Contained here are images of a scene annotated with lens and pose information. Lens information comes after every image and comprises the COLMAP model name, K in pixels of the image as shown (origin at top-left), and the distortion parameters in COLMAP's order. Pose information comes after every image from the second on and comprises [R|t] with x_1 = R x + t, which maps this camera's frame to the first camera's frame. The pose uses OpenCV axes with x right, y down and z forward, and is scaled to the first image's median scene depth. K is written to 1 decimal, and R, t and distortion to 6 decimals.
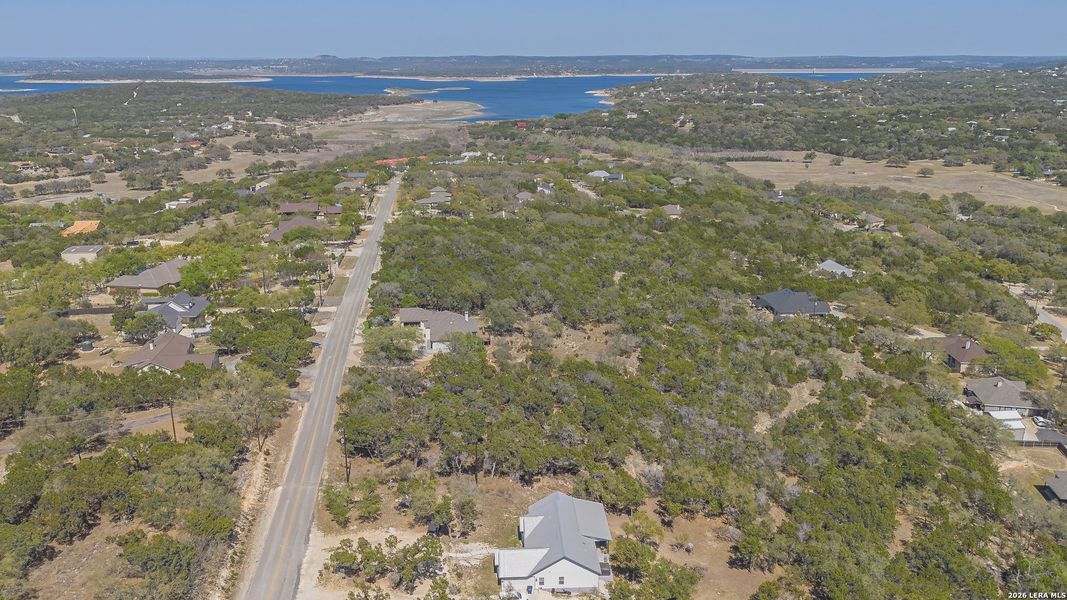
lens RADIAL K [[839.4, 0, 536.4], [0, 839.4, 295.3], [0, 0, 1]] dist [0.071070, -0.072827]
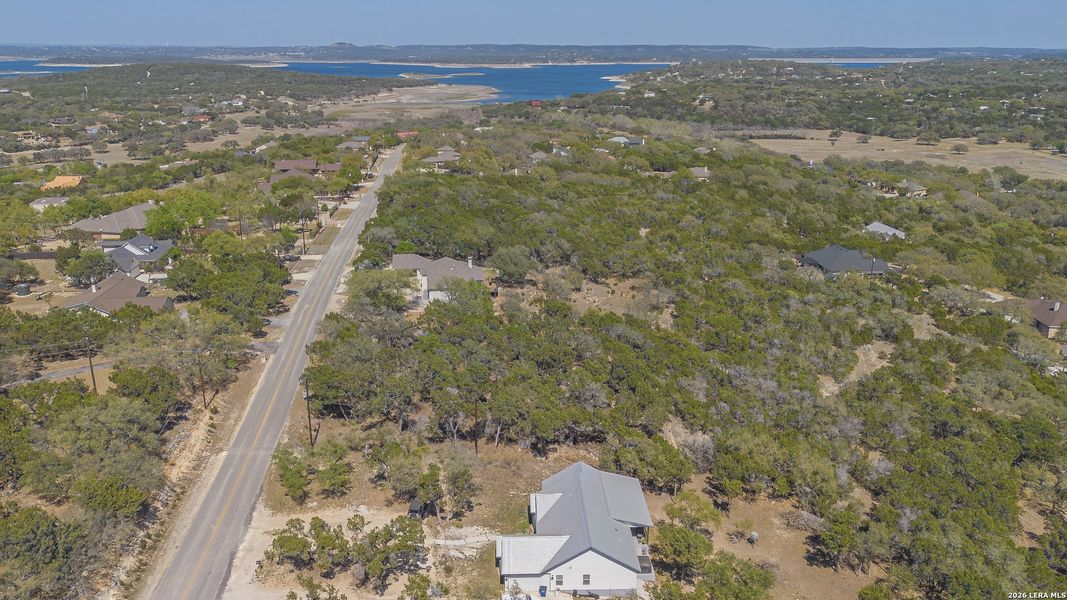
lens RADIAL K [[823.9, 0, 533.5], [0, 823.9, 300.0], [0, 0, 1]] dist [0.069191, -0.066603]
pose [[0.999773, 0.010237, -0.018684, -0.003233], [-0.009943, 0.999826, 0.015757, 0.050145], [0.018843, -0.015567, 0.999701, 0.168986]]
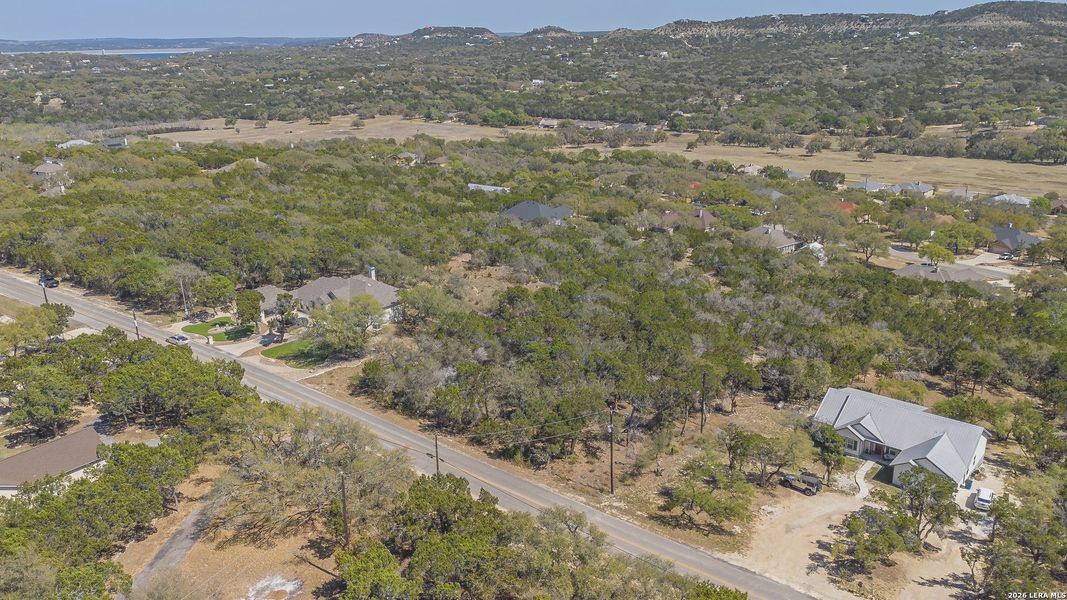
lens RADIAL K [[823.9, 0, 533.5], [0, 823.9, 300.0], [0, 0, 1]] dist [0.069191, -0.066603]
pose [[0.690528, -0.235200, 0.683997, -0.471263], [0.219923, 0.969155, 0.111232, -0.000055], [-0.689061, 0.073618, 0.720954, 0.417803]]
